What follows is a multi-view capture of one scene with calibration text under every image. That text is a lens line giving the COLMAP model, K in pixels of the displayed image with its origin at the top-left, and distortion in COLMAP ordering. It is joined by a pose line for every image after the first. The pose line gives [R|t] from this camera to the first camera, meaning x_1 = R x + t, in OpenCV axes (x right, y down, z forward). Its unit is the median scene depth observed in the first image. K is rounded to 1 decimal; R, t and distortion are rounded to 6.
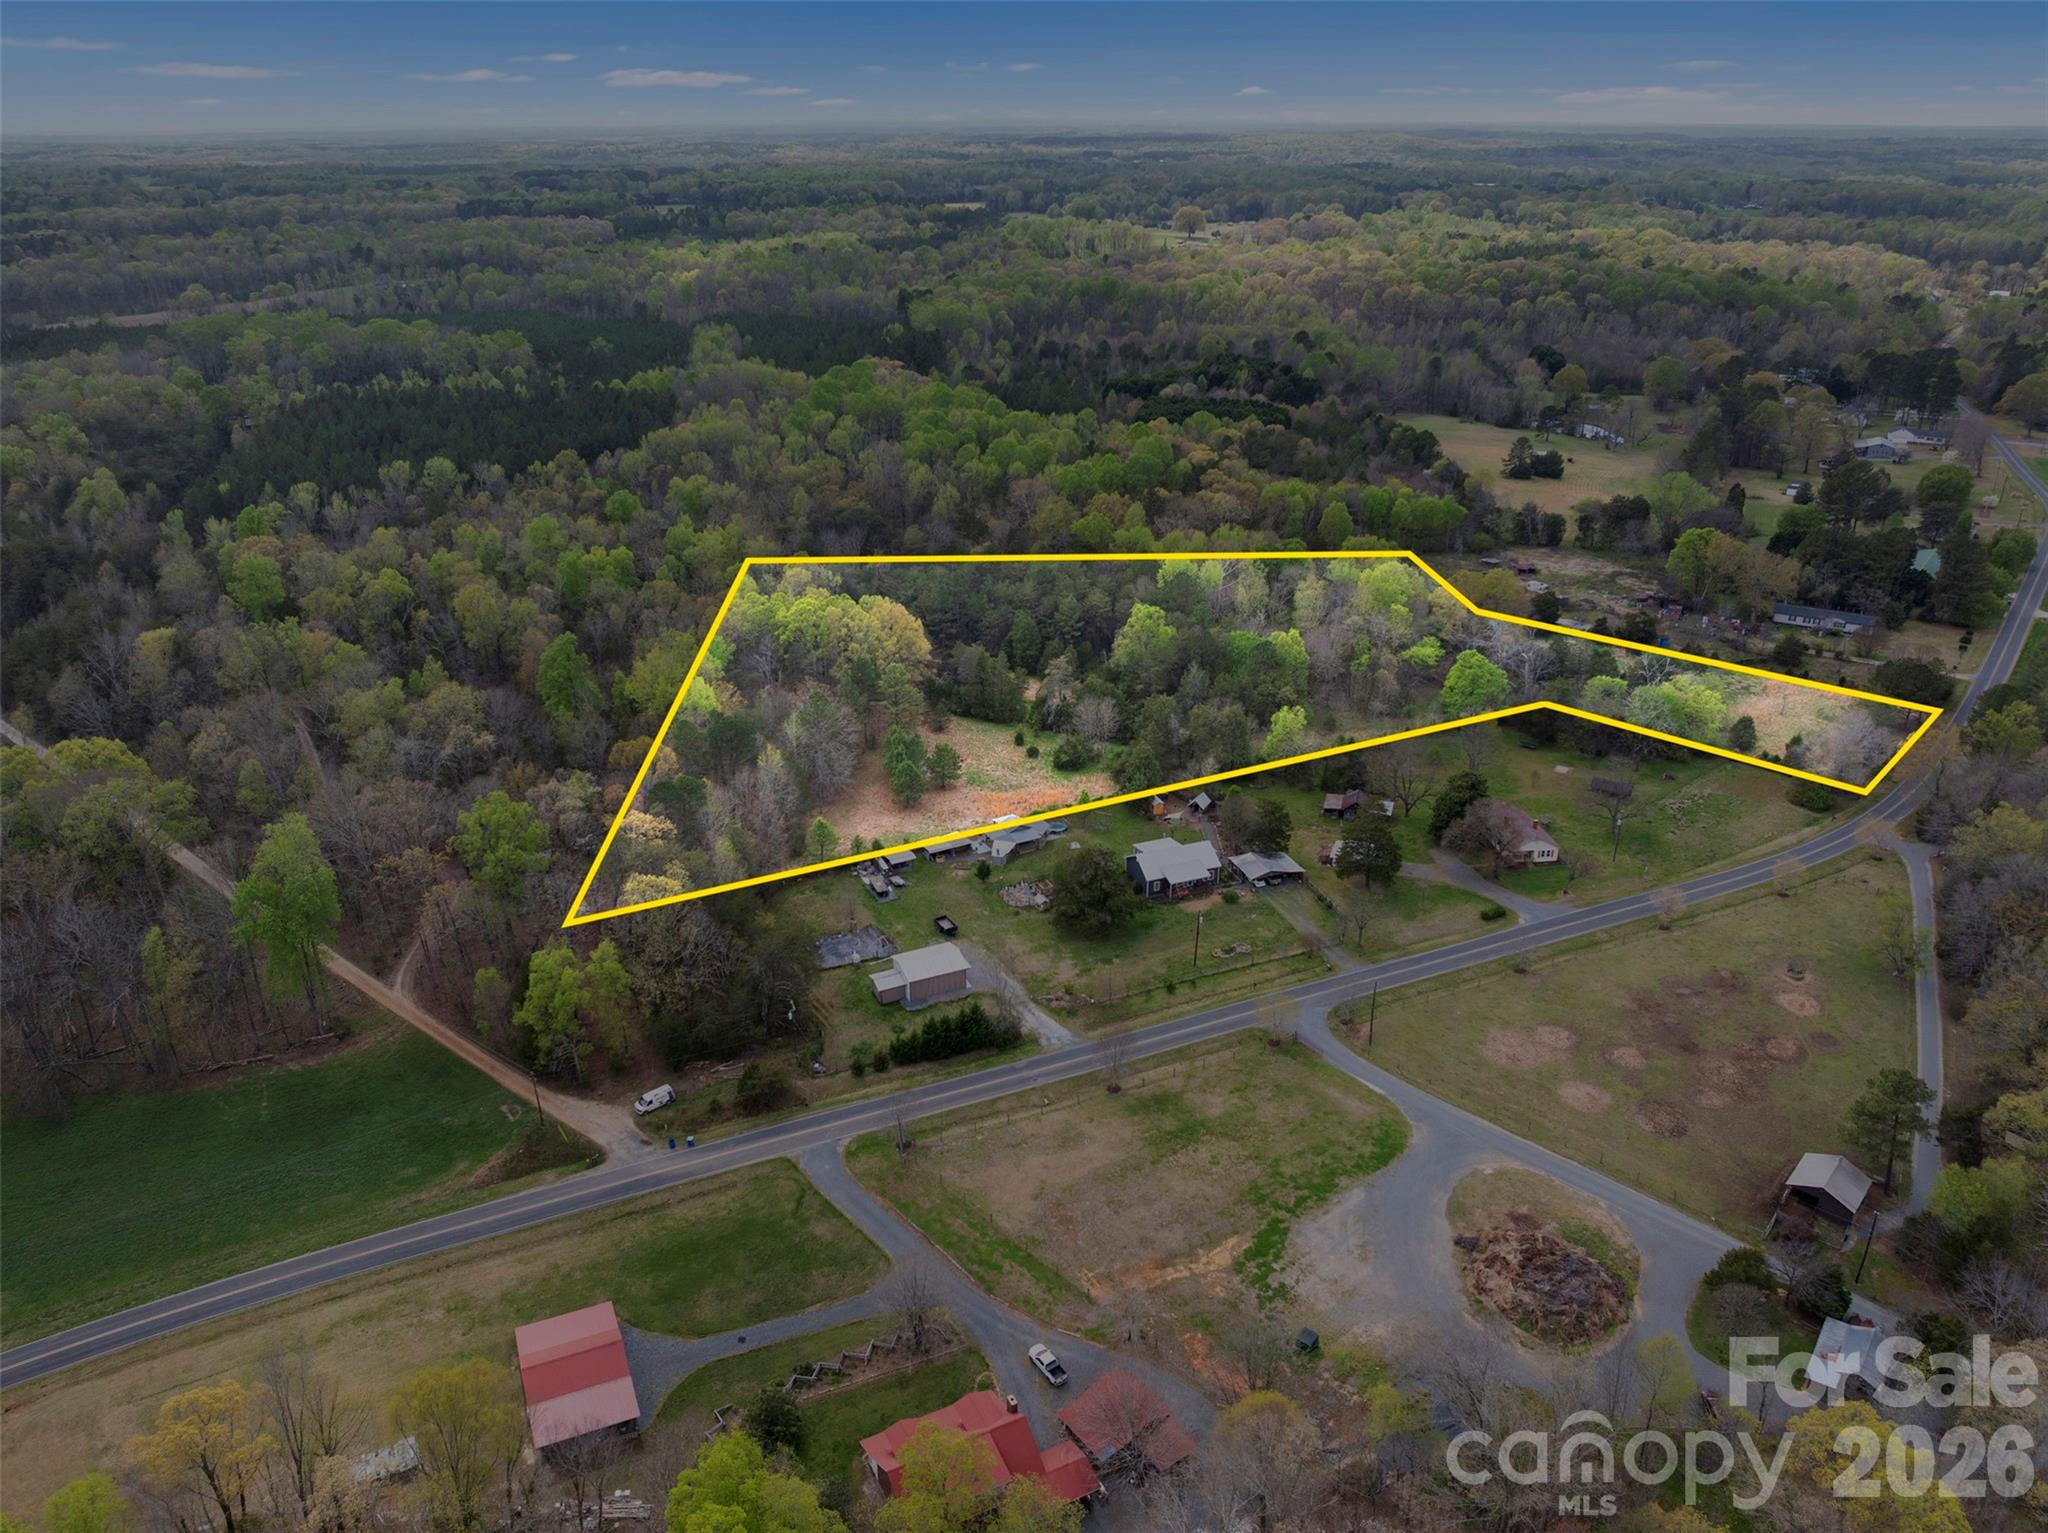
lens RADIAL K [[1438.0, 0, 1024.9], [0, 1438.0, 774.5], [0, 0, 1]] dist [-0.032492, -0.001832]
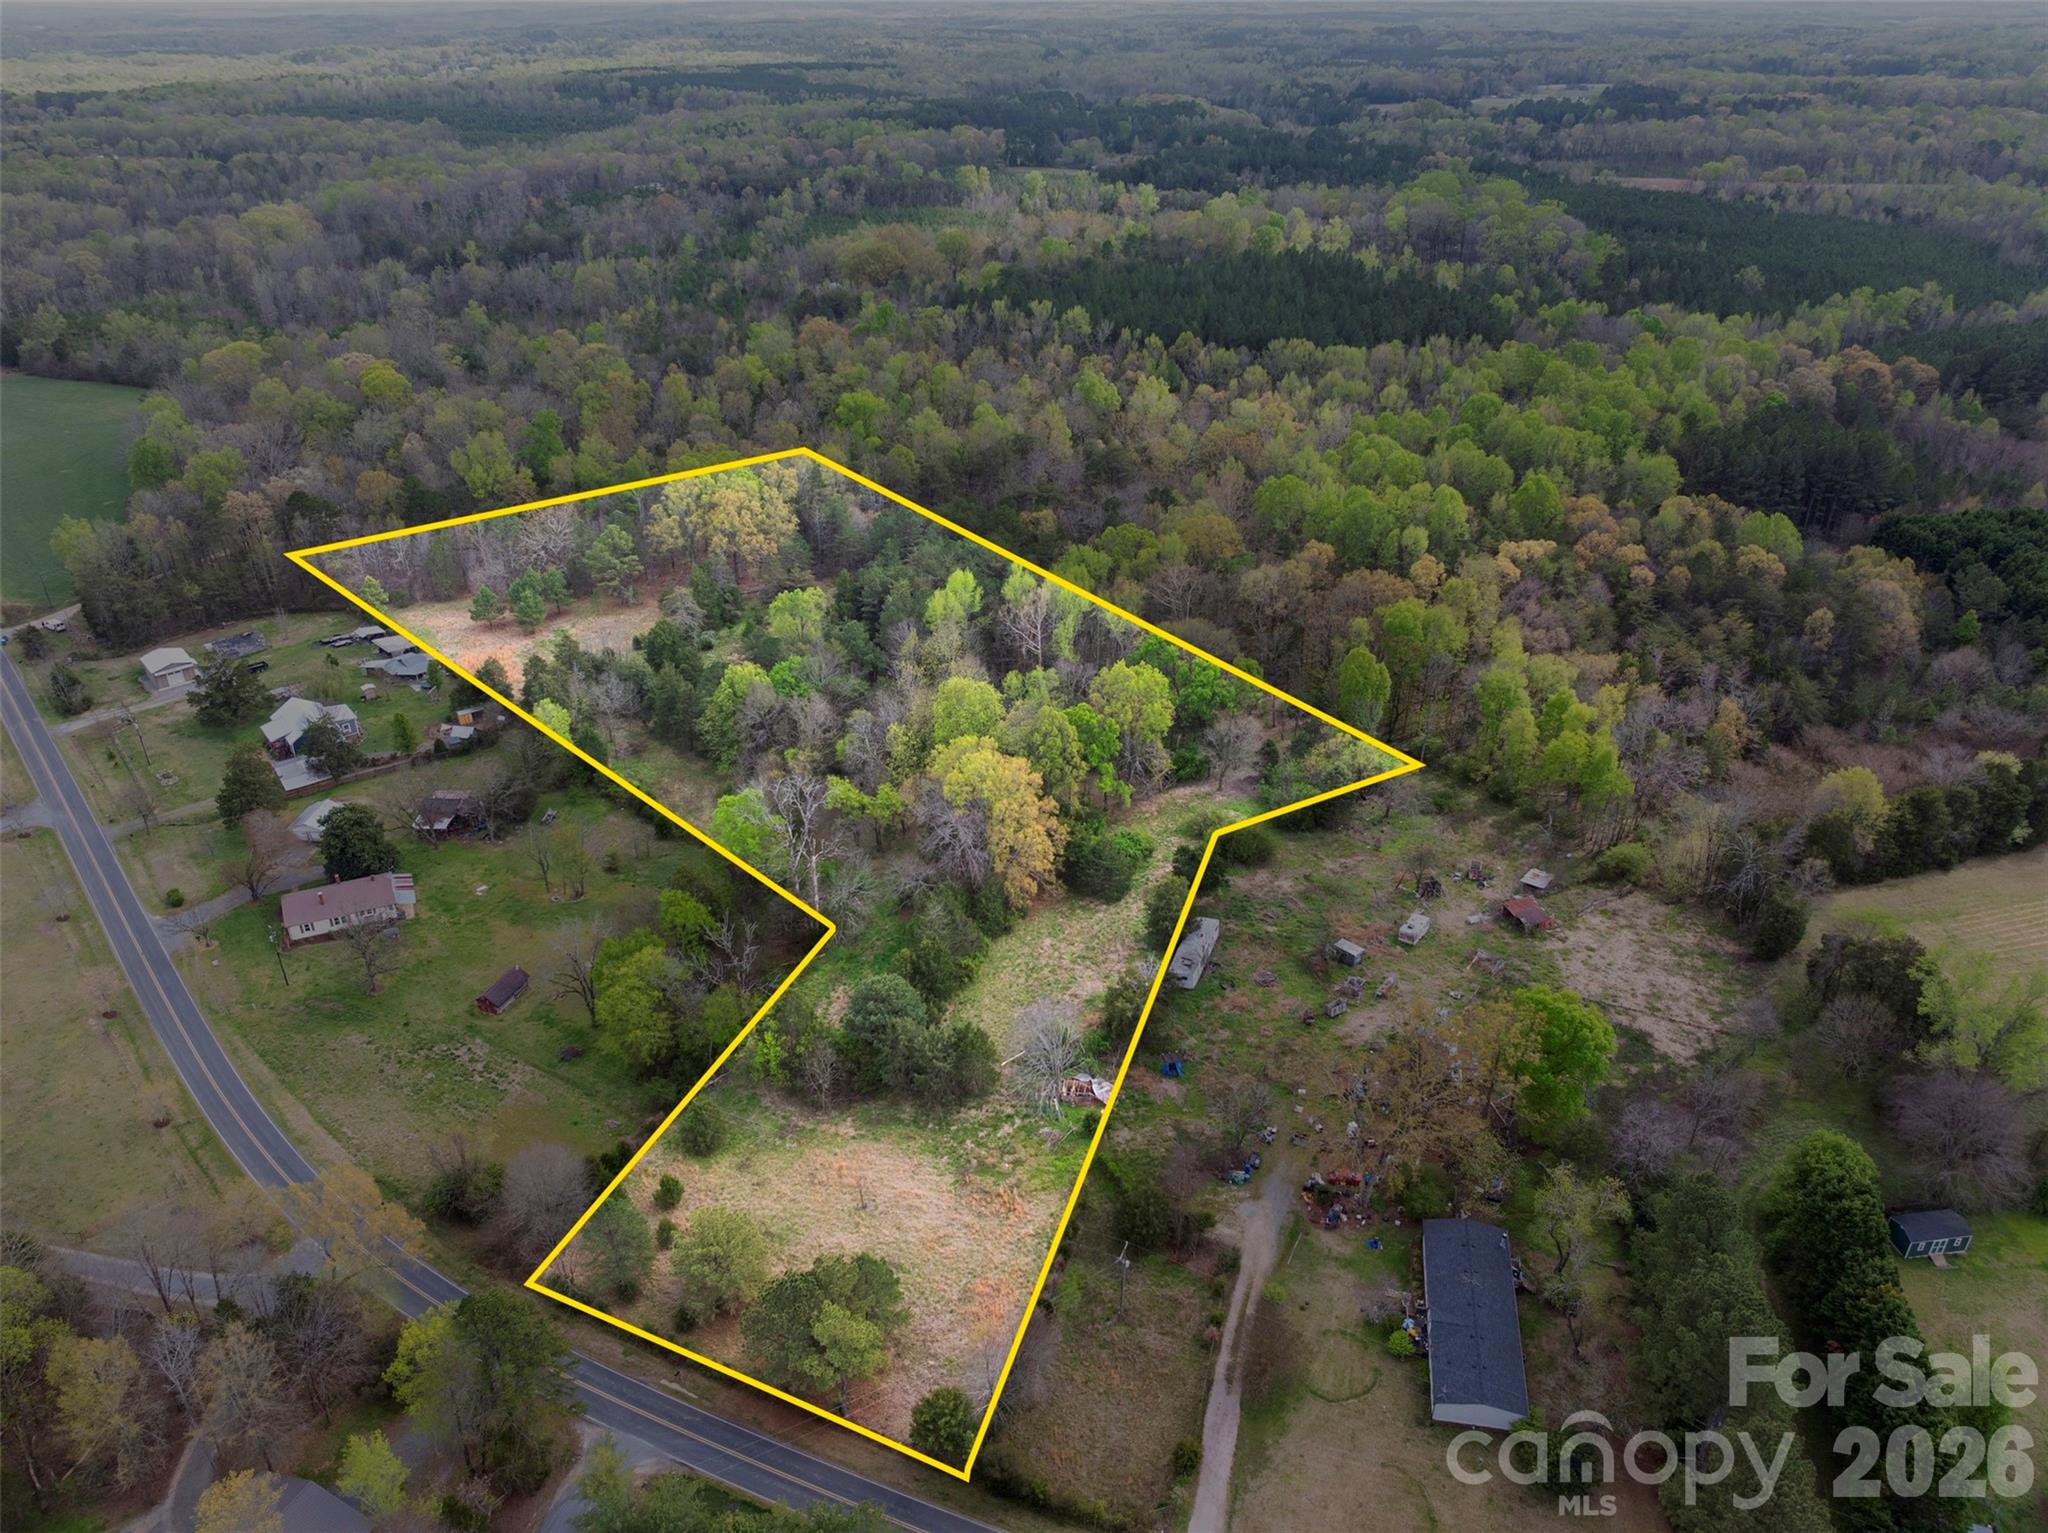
lens RADIAL K [[1444.1, 0, 1024.0], [0, 1444.1, 766.5], [0, 0, 1]] dist [-0.048701, 0.022158]
pose [[0.301700, 0.463139, -0.833354, 0.846862], [-0.398333, 0.855371, 0.331166, -0.346779], [0.866203, 0.232040, 0.442549, 0.723666]]
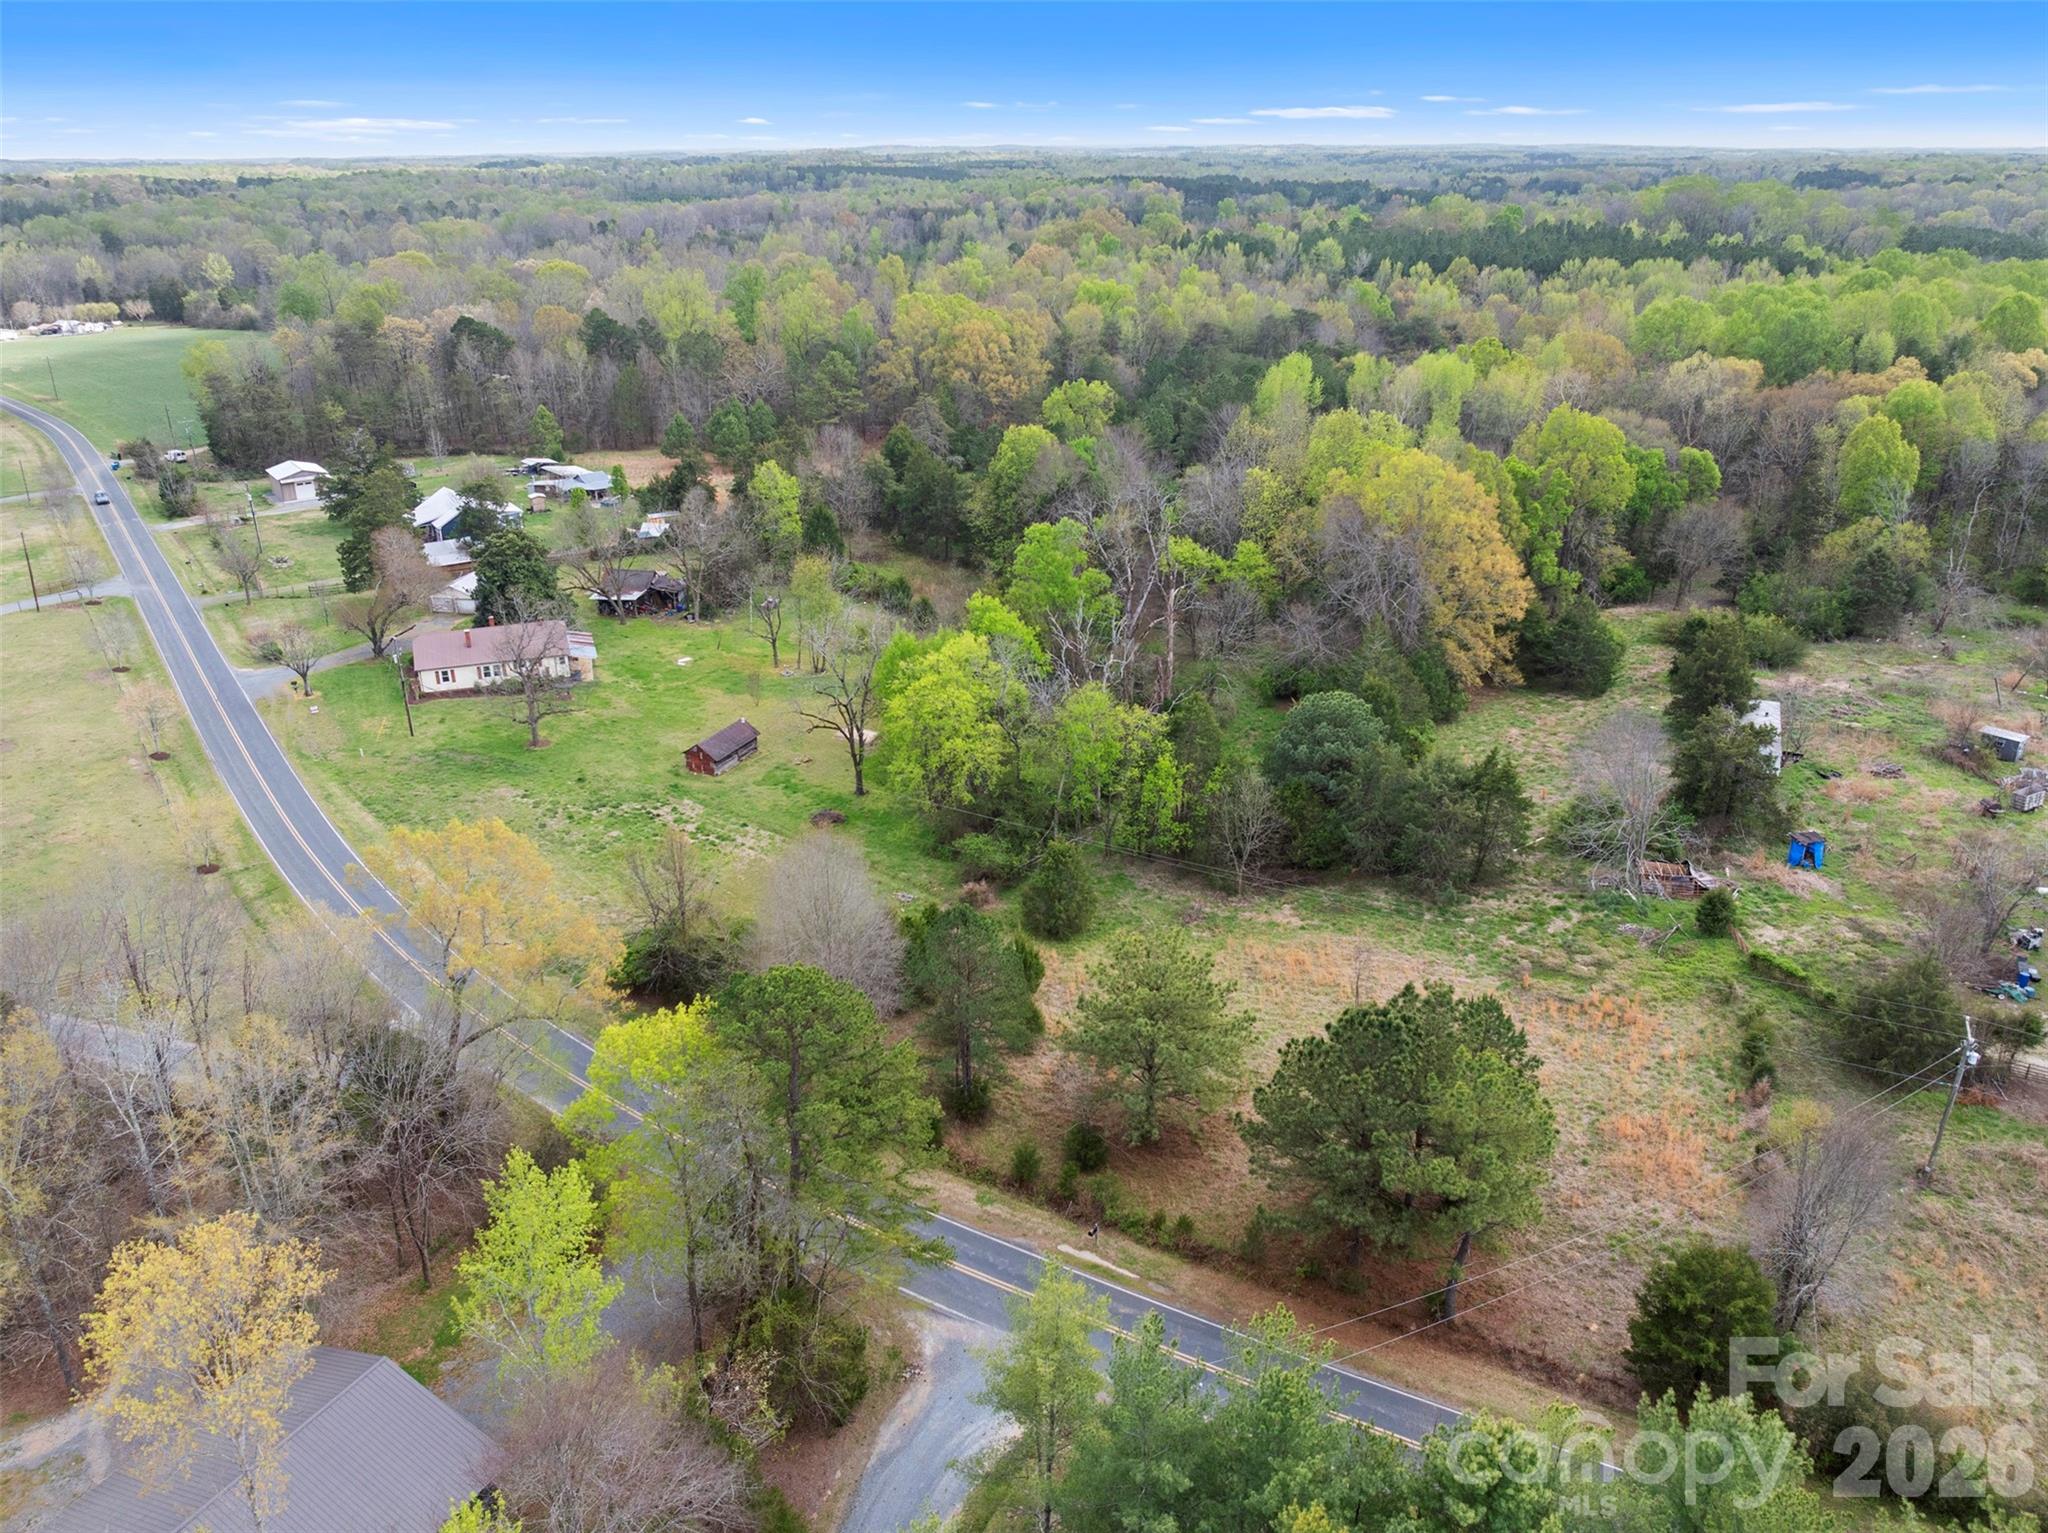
lens RADIAL K [[1438.0, 0, 1024.9], [0, 1438.0, 774.5], [0, 0, 1]] dist [-0.032492, -0.001832]
pose [[0.218813, 0.397887, -0.890959, 0.711901], [-0.405327, 0.867644, 0.287930, -0.132642], [0.887598, 0.298127, 0.351126, 0.756806]]
